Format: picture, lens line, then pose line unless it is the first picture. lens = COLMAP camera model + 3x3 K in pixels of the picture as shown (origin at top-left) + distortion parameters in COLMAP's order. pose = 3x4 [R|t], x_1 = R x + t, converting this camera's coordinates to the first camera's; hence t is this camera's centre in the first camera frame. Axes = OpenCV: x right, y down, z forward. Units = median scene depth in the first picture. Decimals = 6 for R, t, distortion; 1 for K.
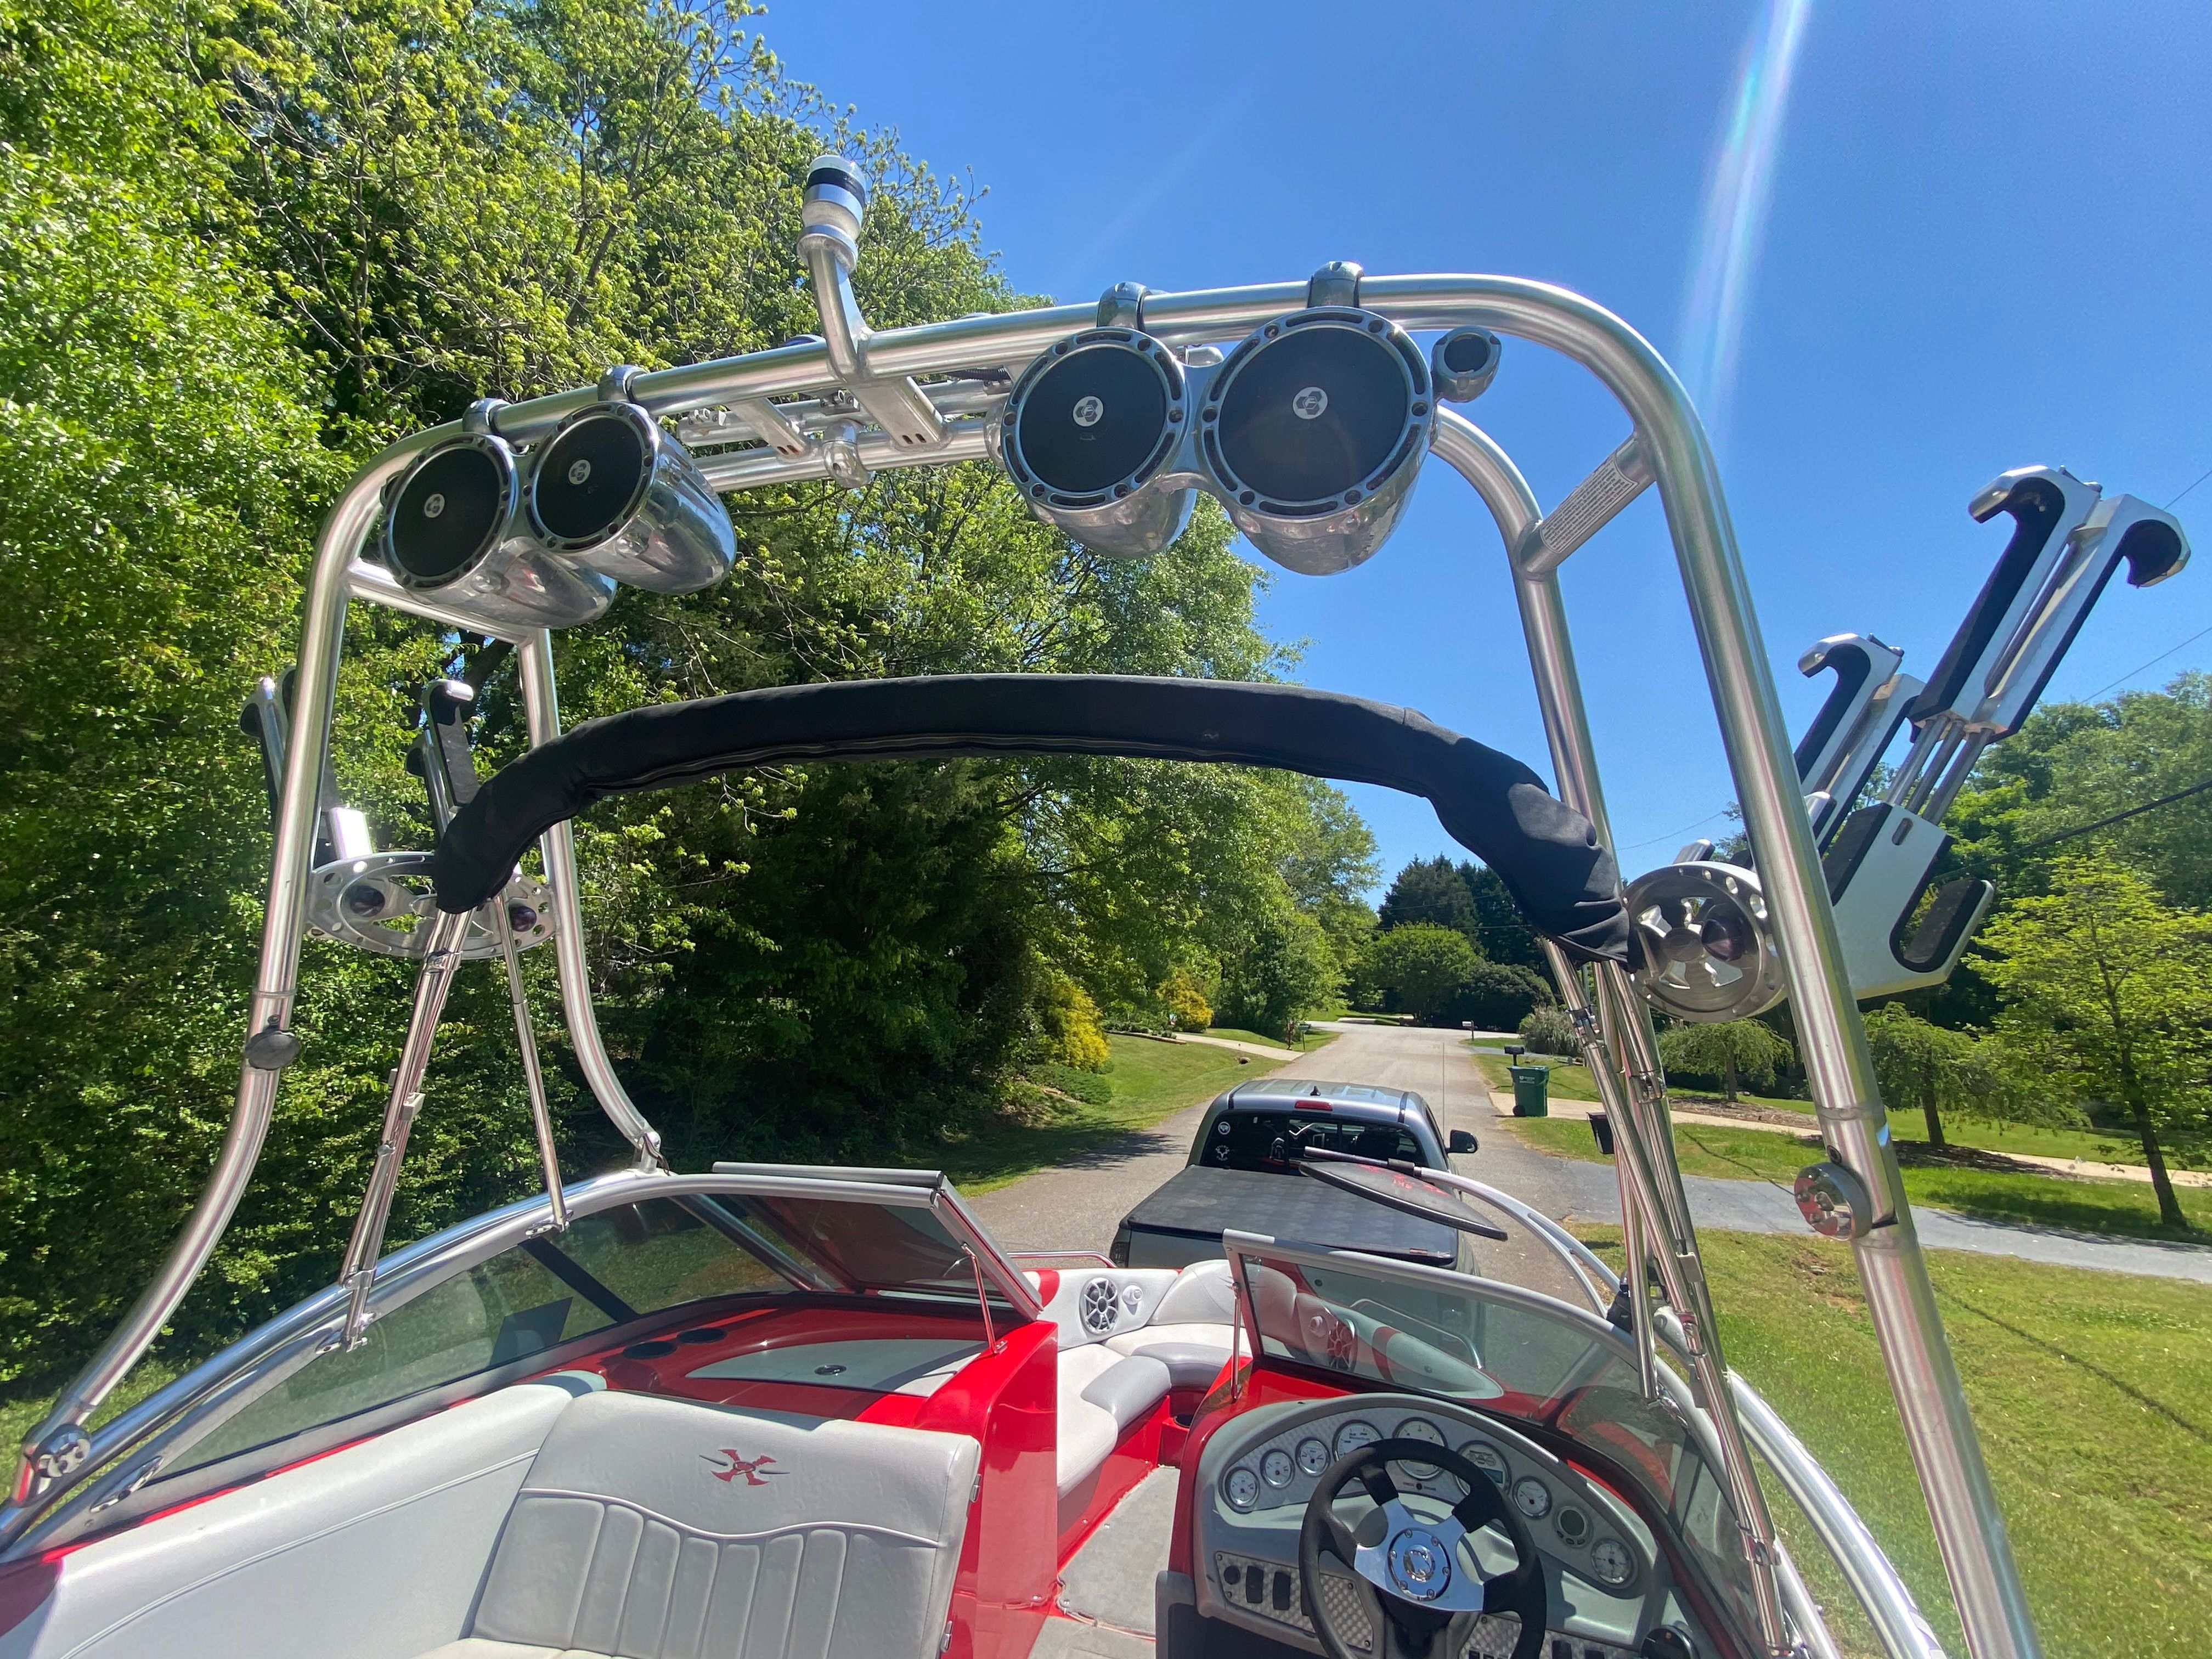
lens RADIAL K [[1006.3, 0, 1096.6], [0, 1006.3, 830.8], [0, 0, 1]] dist [0.013114, -0.008646]
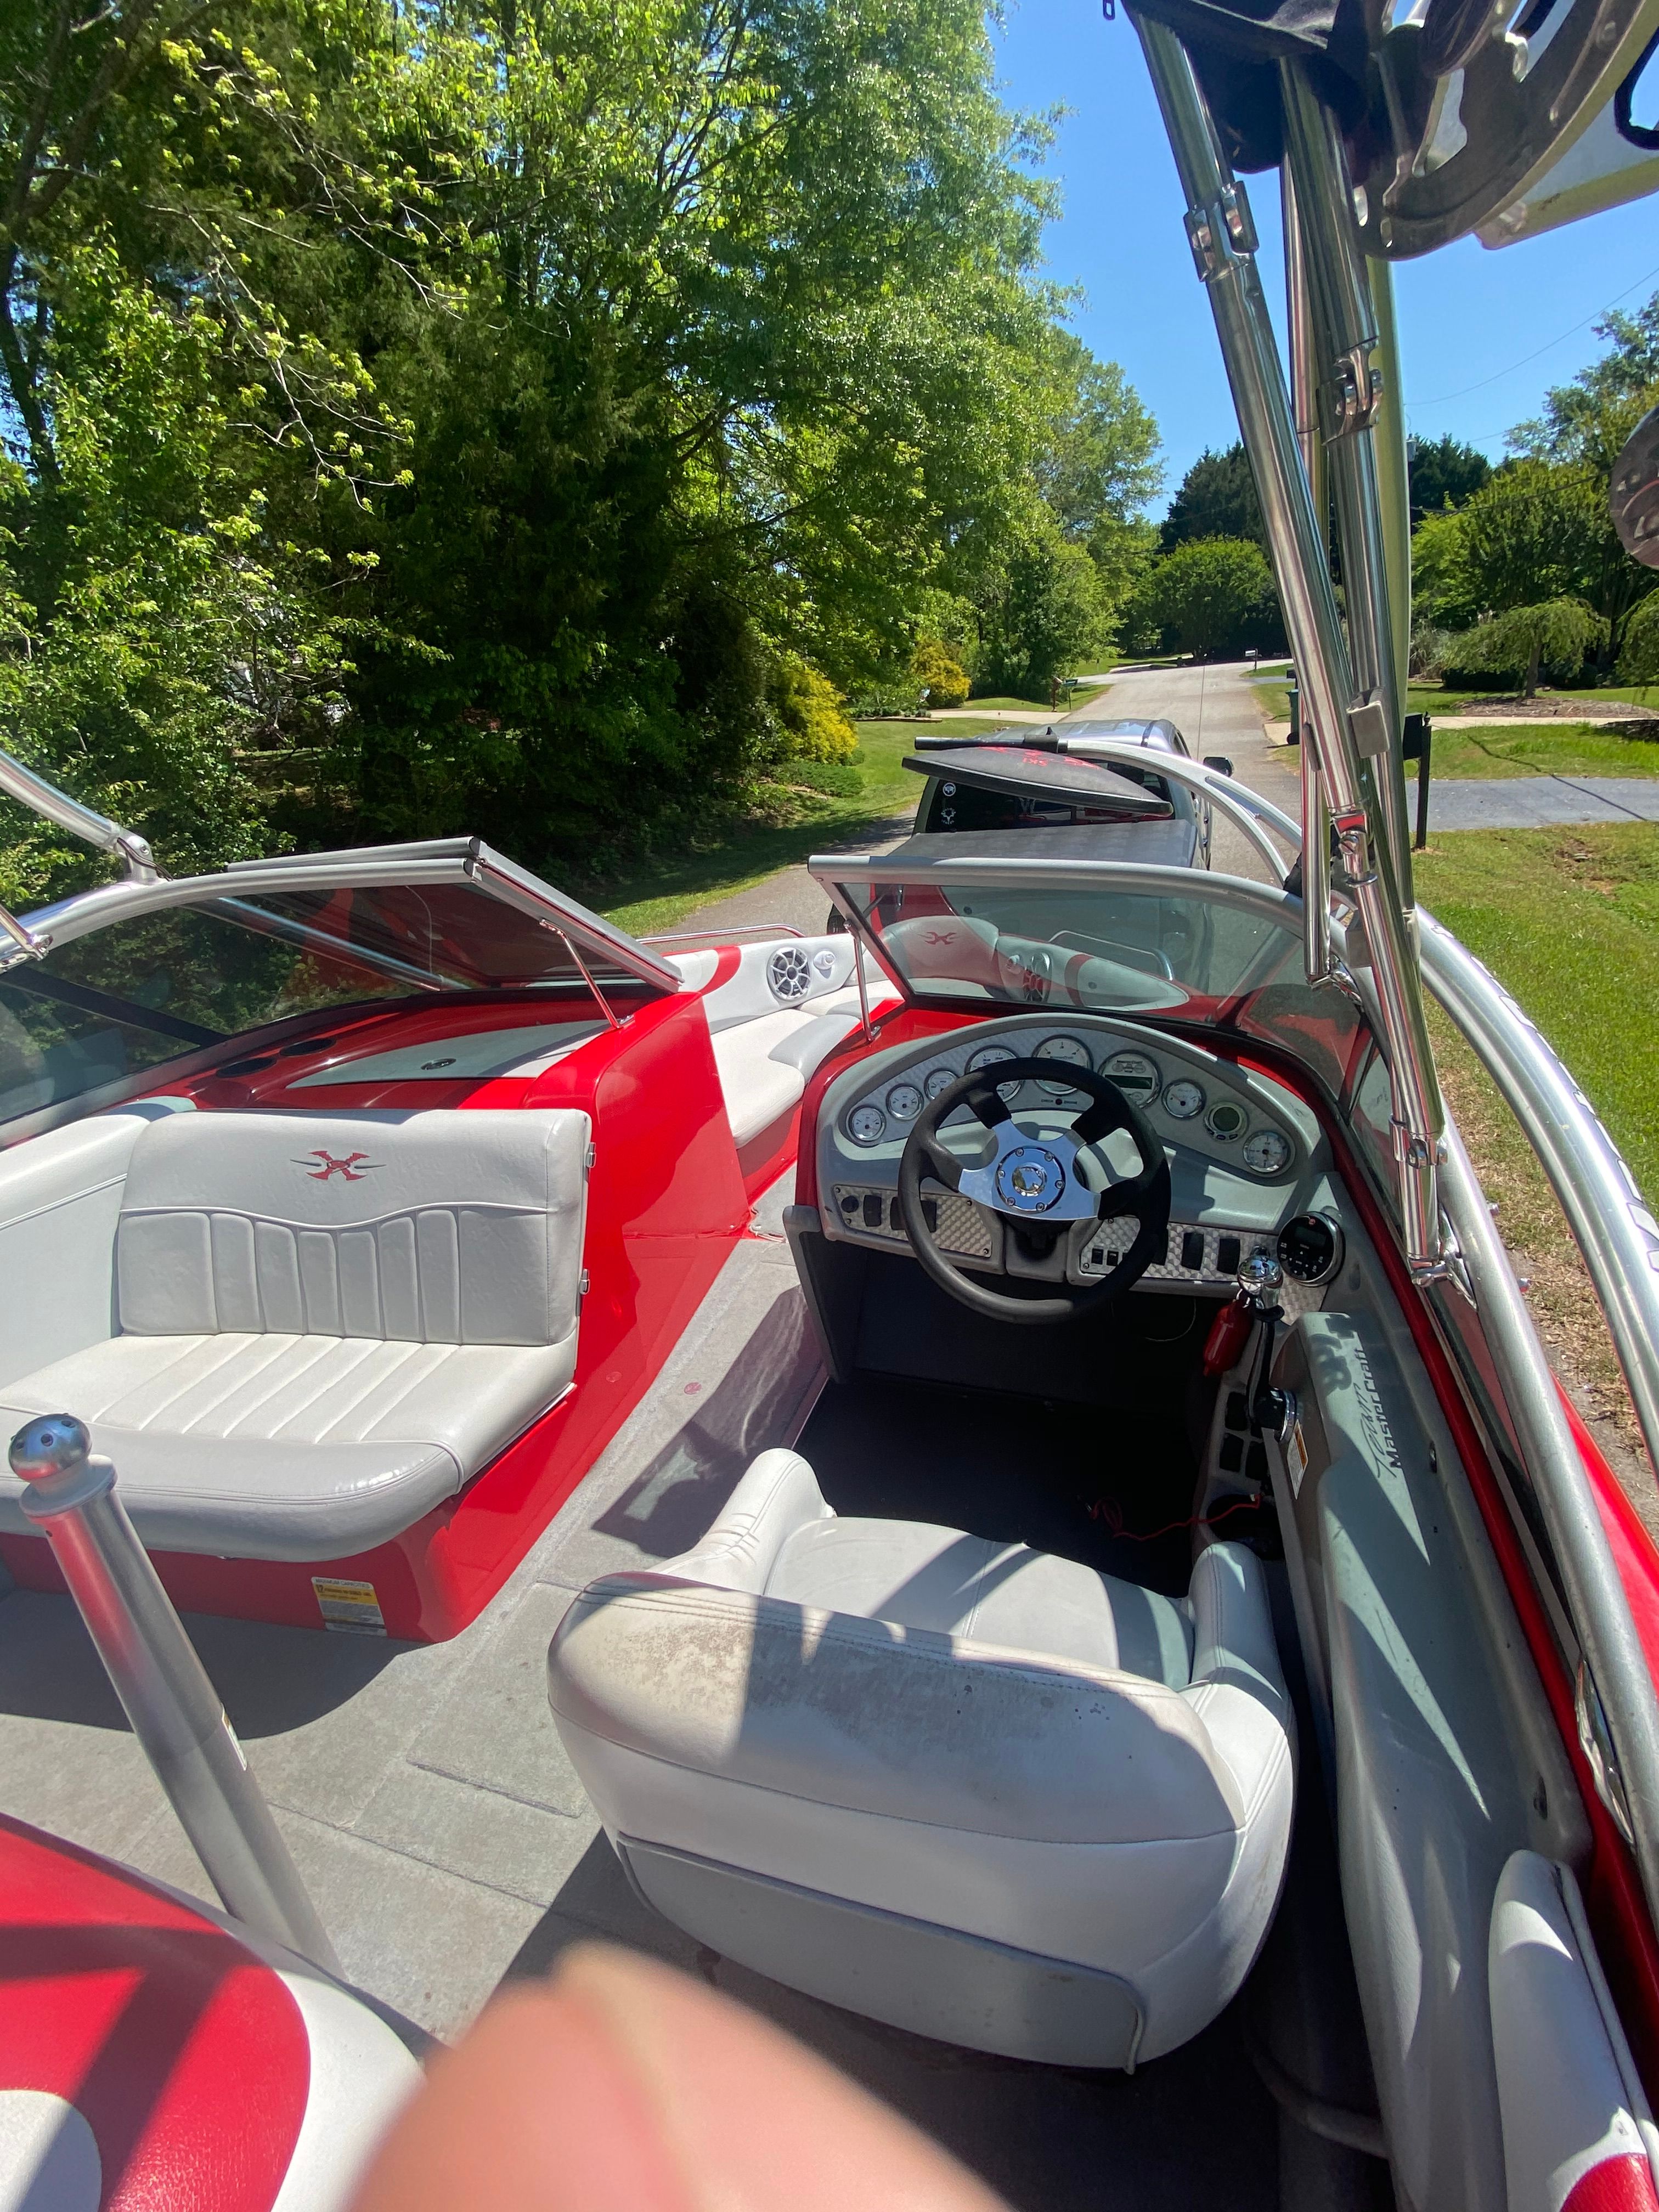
lens RADIAL K [[1005.0, 0, 822.6], [0, 1005.0, 1116.1], [0, 0, 1]] dist [0.002070, -0.012208]
pose [[0.990860, -0.111478, -0.075956, 0.025880], [0.134832, 0.835696, 0.532383, 0.022927], [0.004127, -0.537758, 0.843089, 0.035336]]
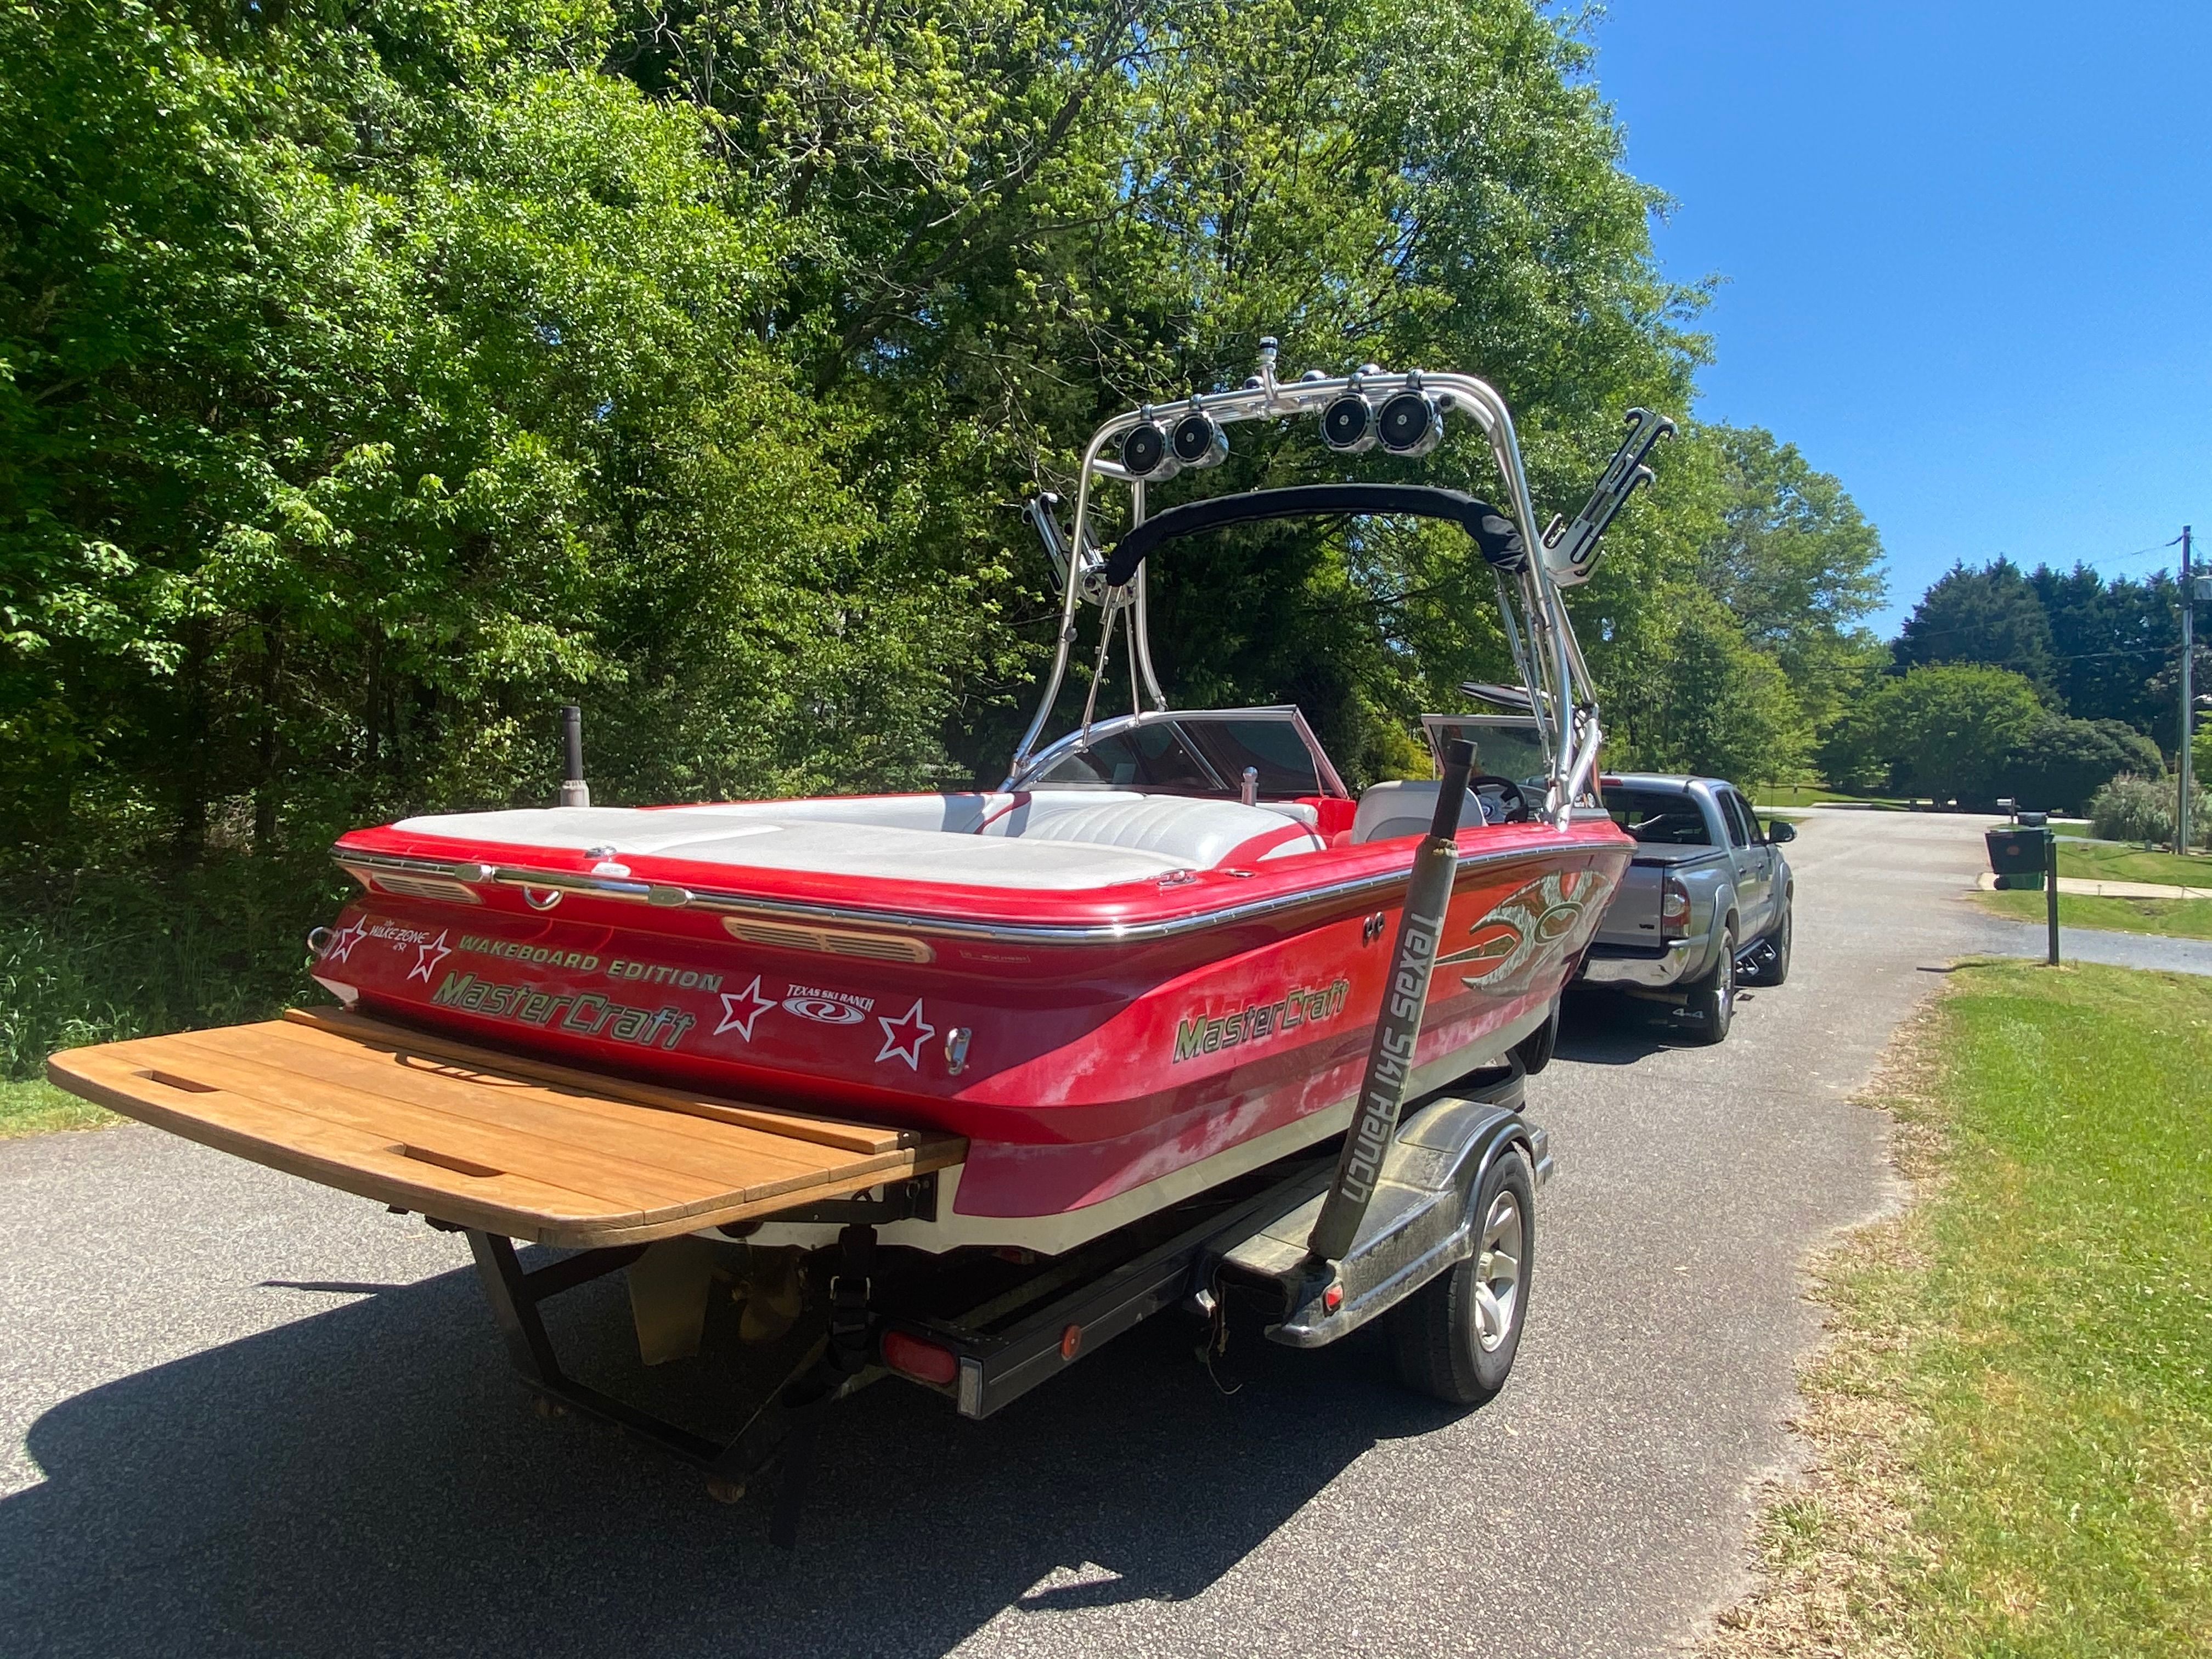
lens RADIAL K [[1375.0, 0, 1056.0], [0, 1375.0, 845.4], [0, 0, 1]] dist [0.003024, -0.016965]
pose [[0.959387, -0.000668, -0.282092, 0.030462], [0.057235, 0.979659, 0.192334, 0.005625], [0.276225, -0.200669, 0.939910, -0.329524]]
